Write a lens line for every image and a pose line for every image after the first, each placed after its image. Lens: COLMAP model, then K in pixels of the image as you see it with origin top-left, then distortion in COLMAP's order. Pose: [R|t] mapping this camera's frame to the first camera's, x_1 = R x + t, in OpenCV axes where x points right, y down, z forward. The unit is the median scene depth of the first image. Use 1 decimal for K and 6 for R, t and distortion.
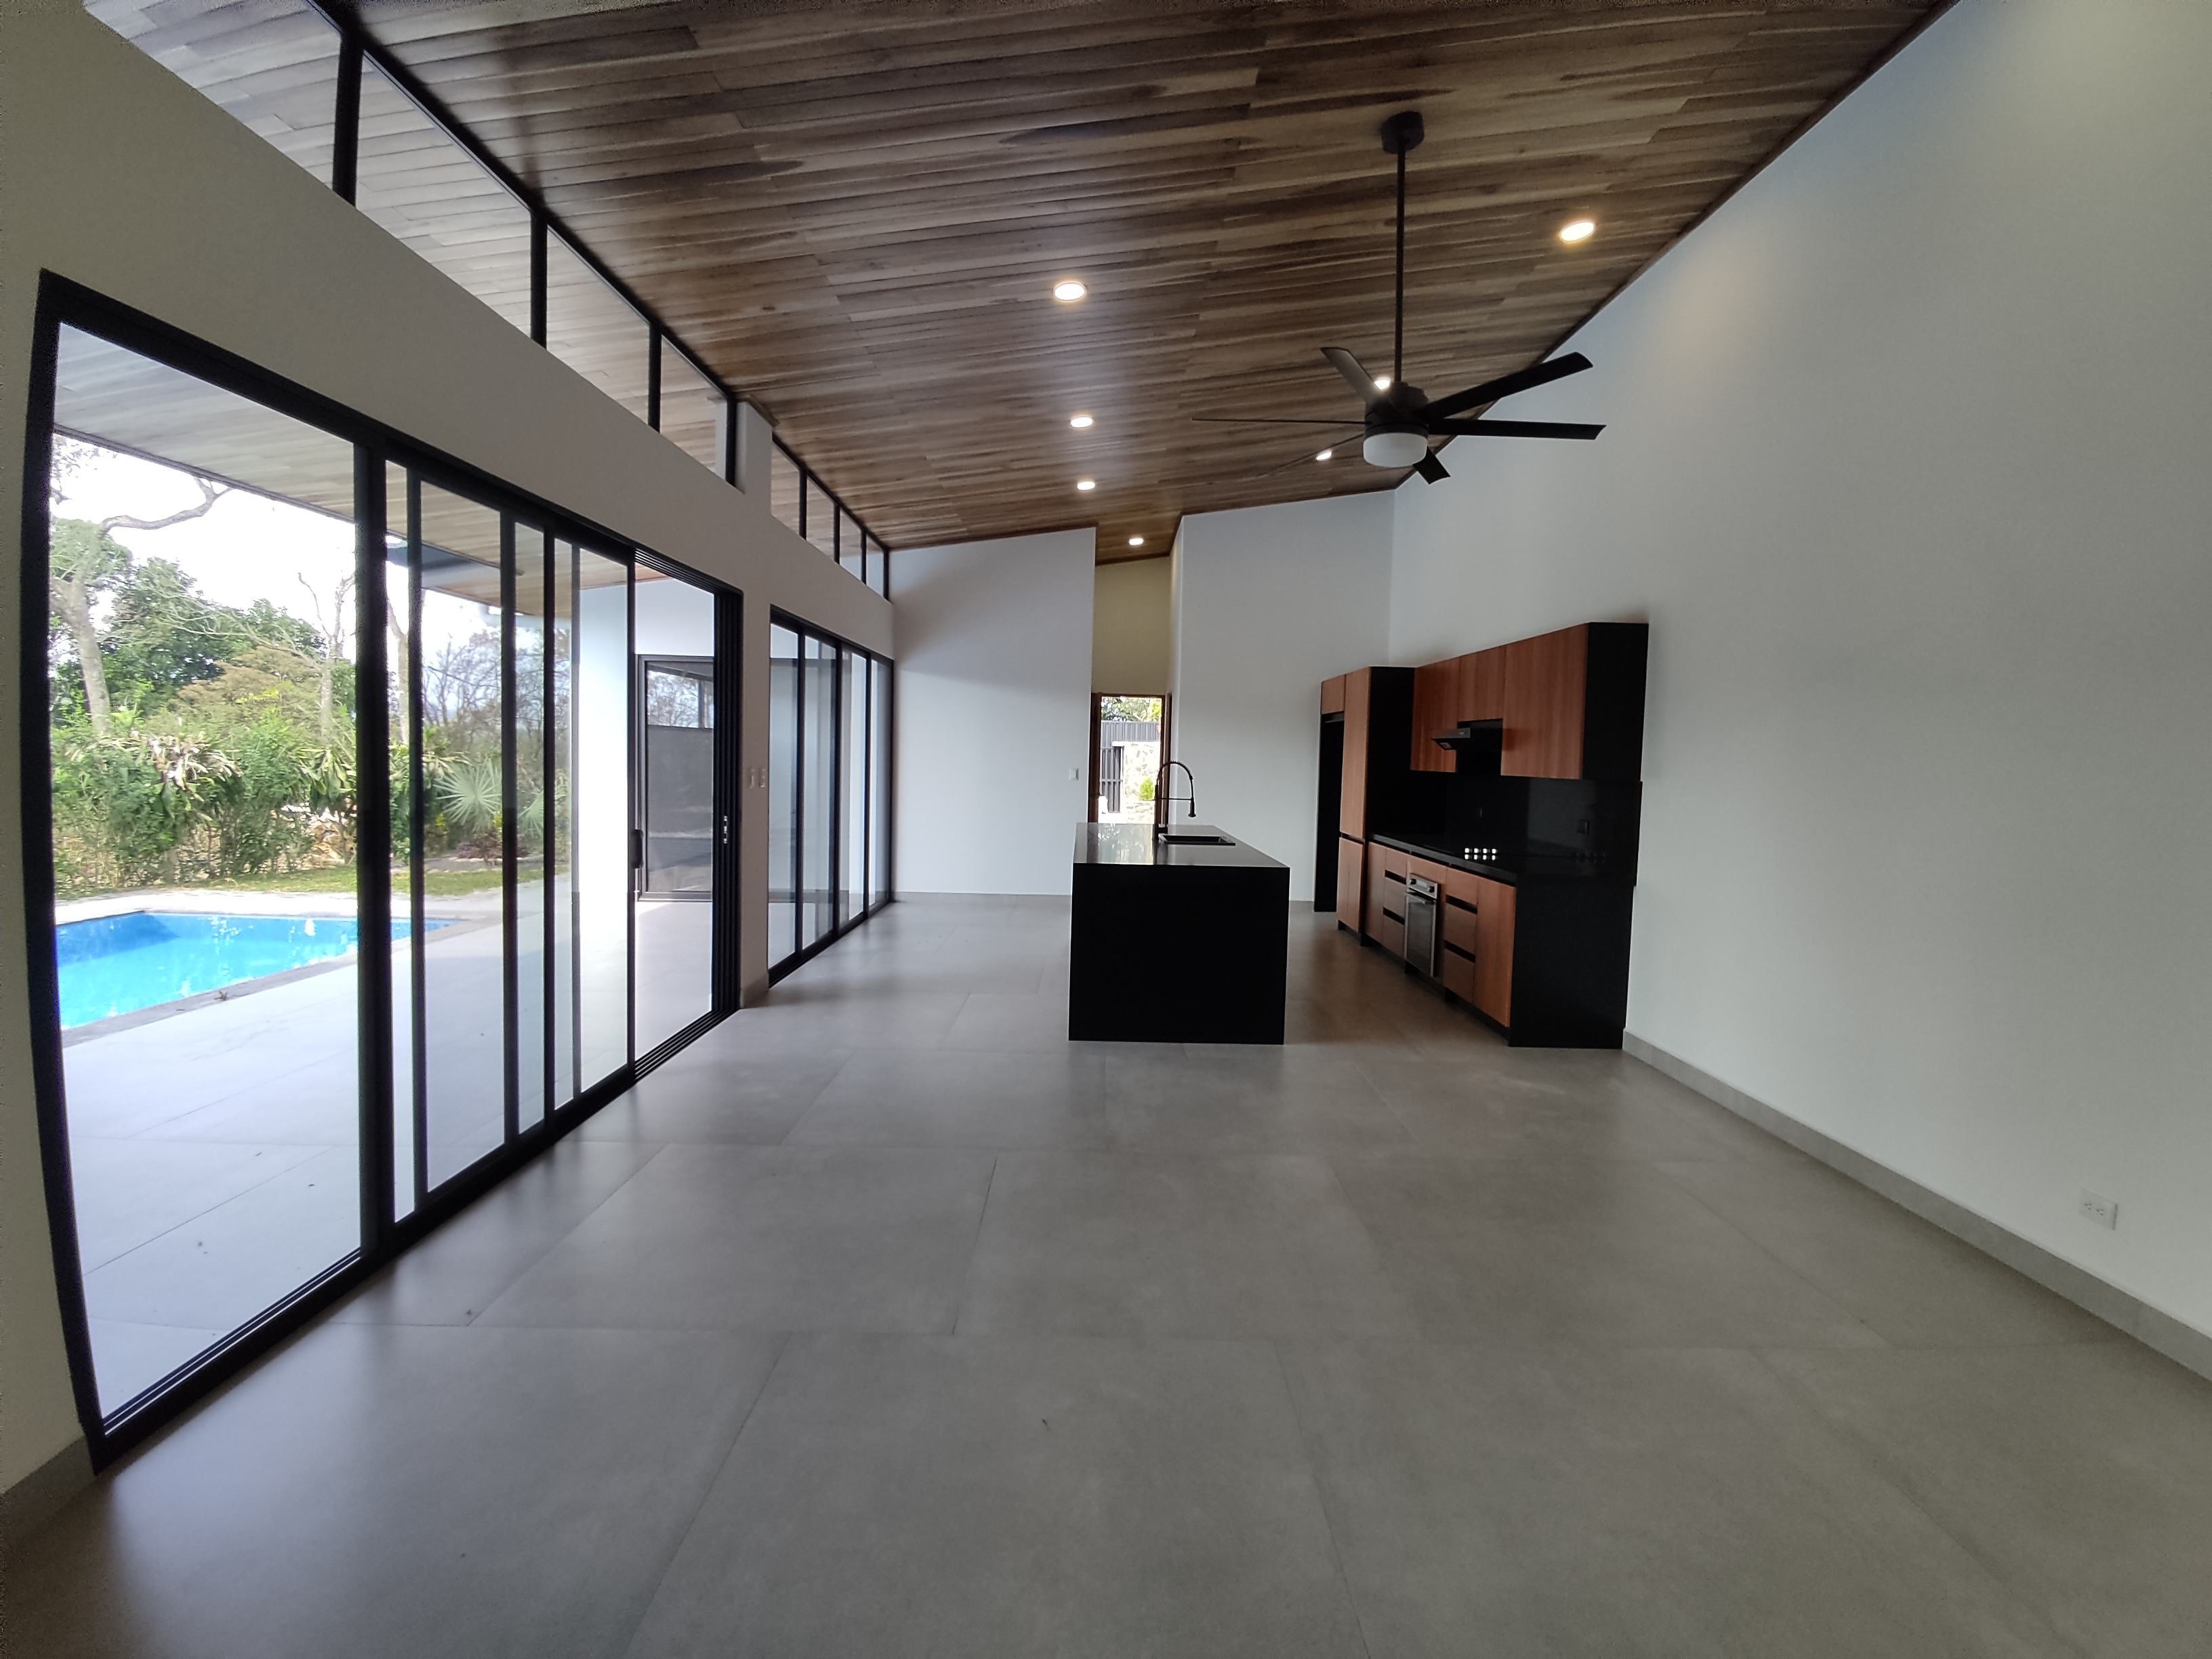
lens RADIAL K [[1015.8, 0, 1104.0], [0, 1015.8, 804.4], [0, 0, 1]] dist [0.012686, -0.018765]
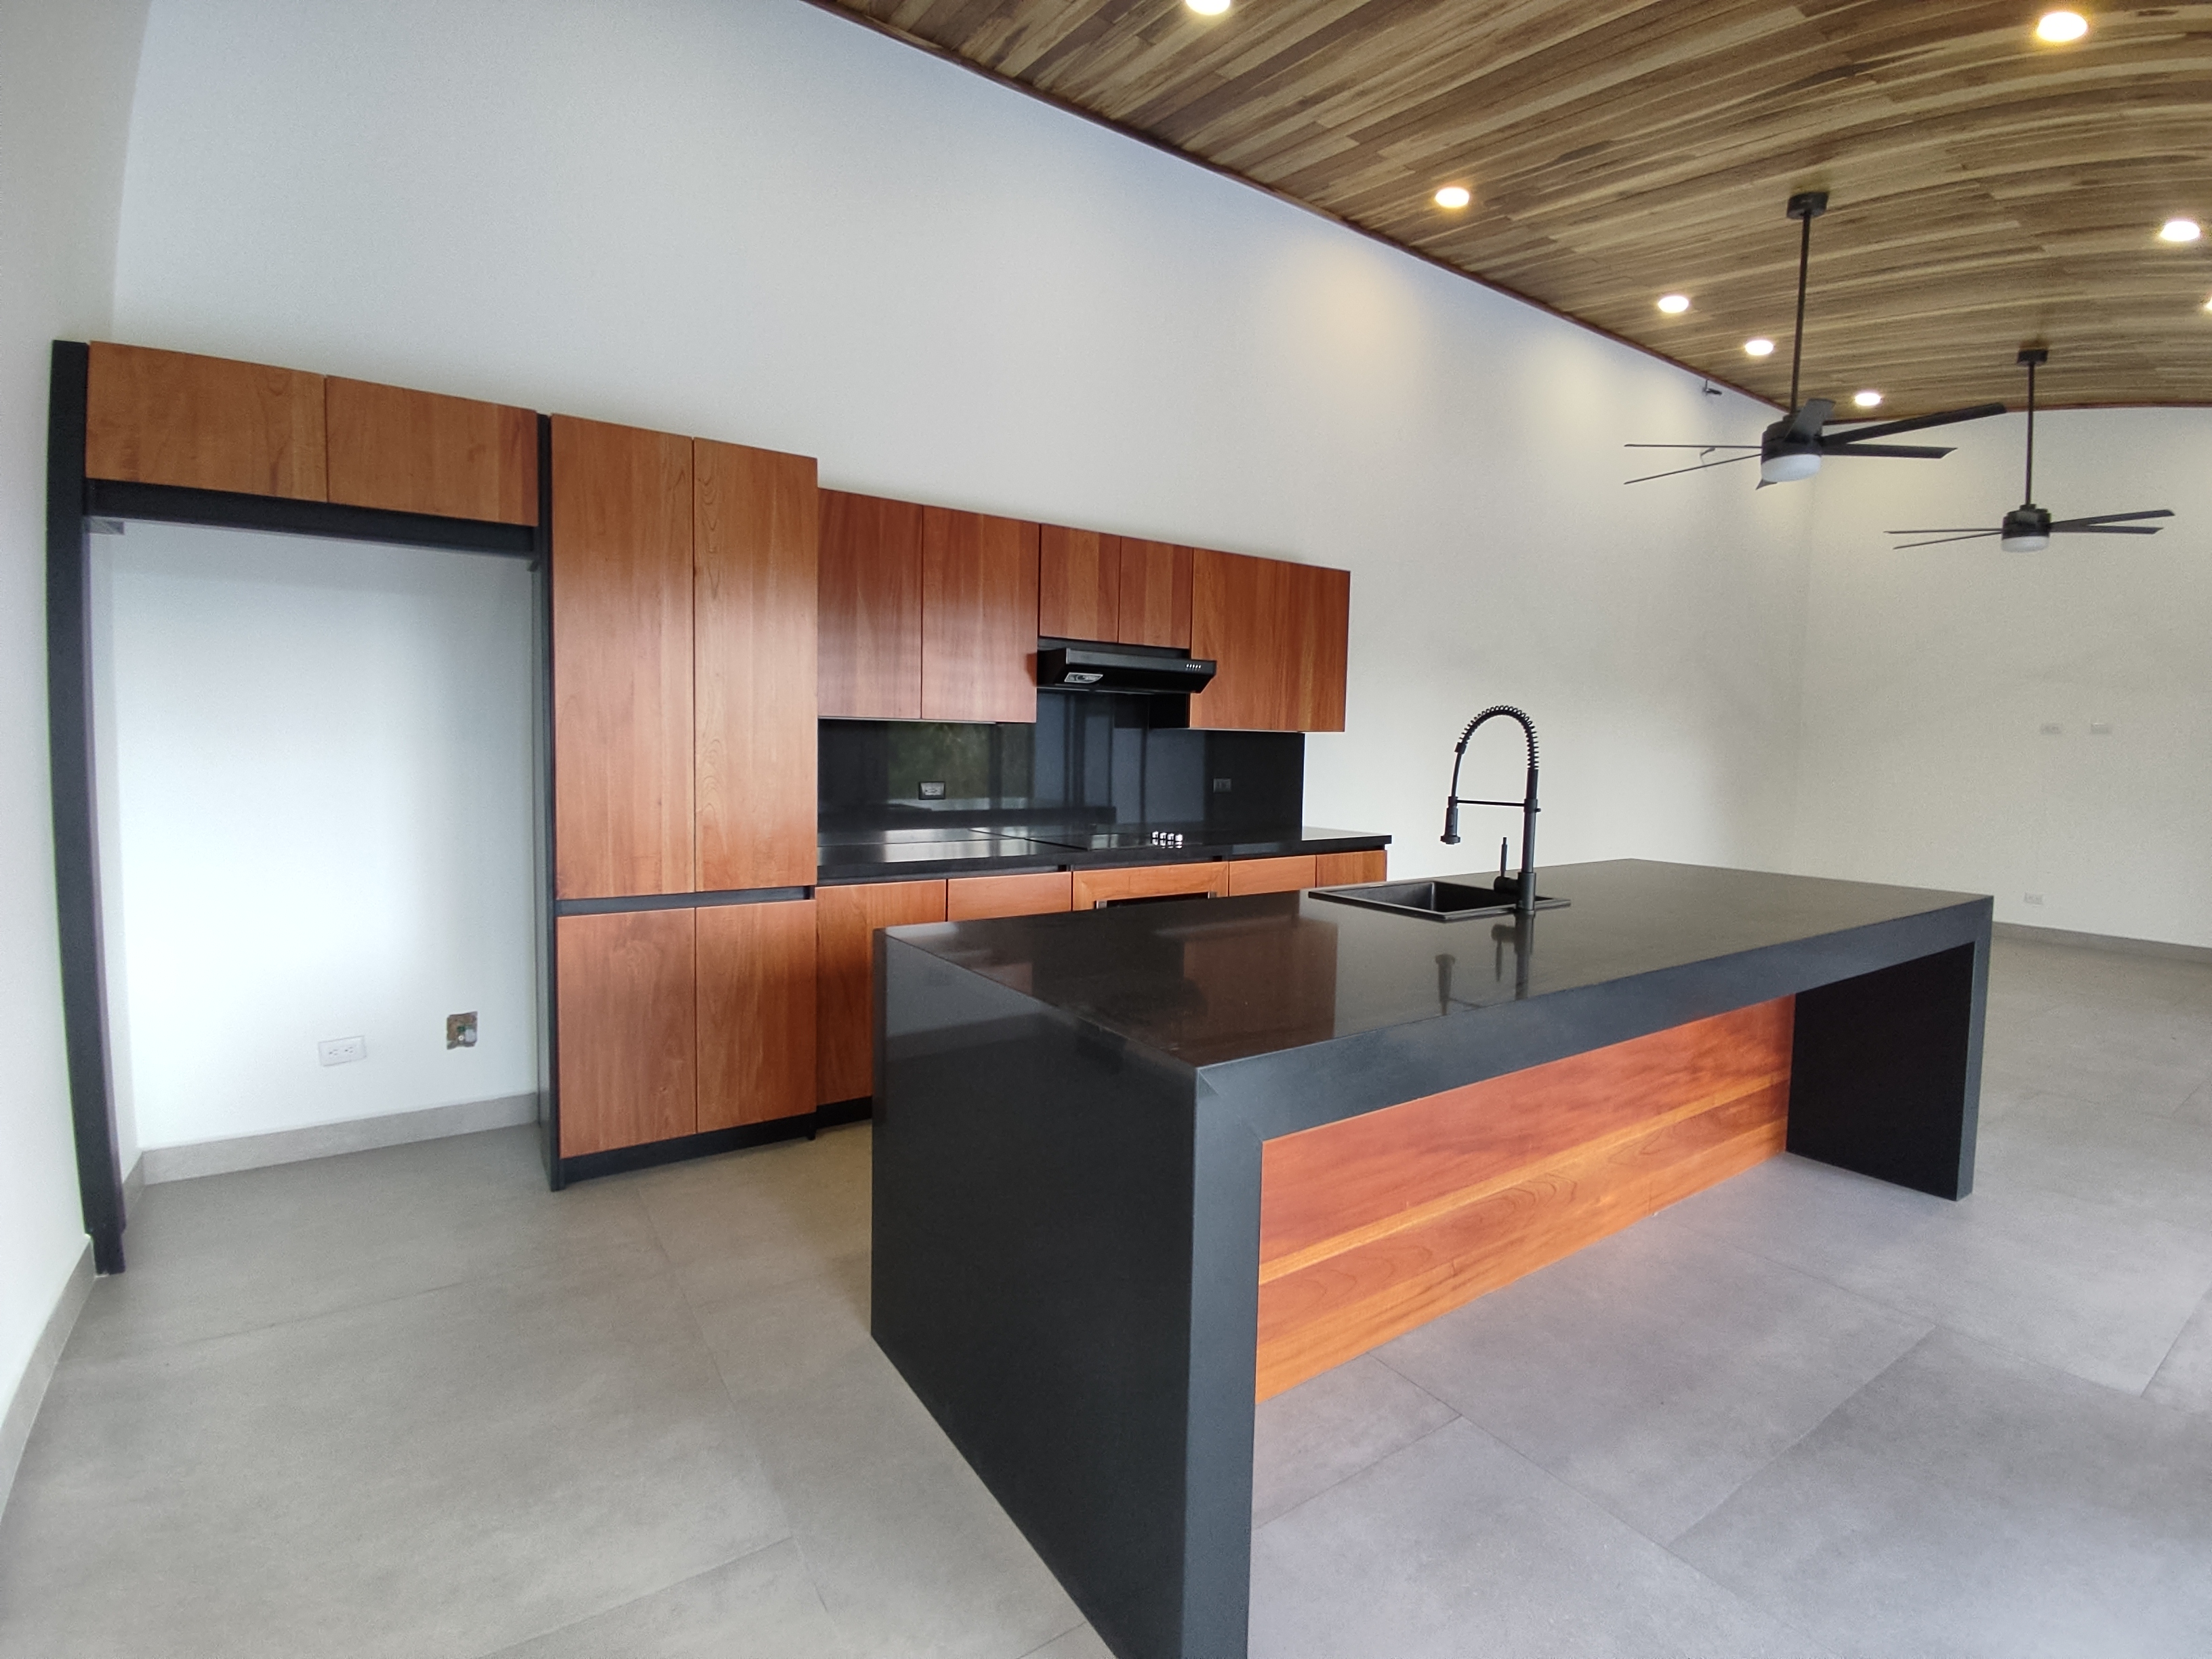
lens RADIAL K [[1007.5, 0, 1111.0], [0, 1007.5, 806.1], [0, 0, 1]] dist [0.012358, -0.018142]
pose [[-0.539232, -0.083809, 0.837977, -0.120054], [0.013463, 0.994051, 0.108081, -0.032267], [-0.842050, 0.069562, -0.534896, 0.894090]]
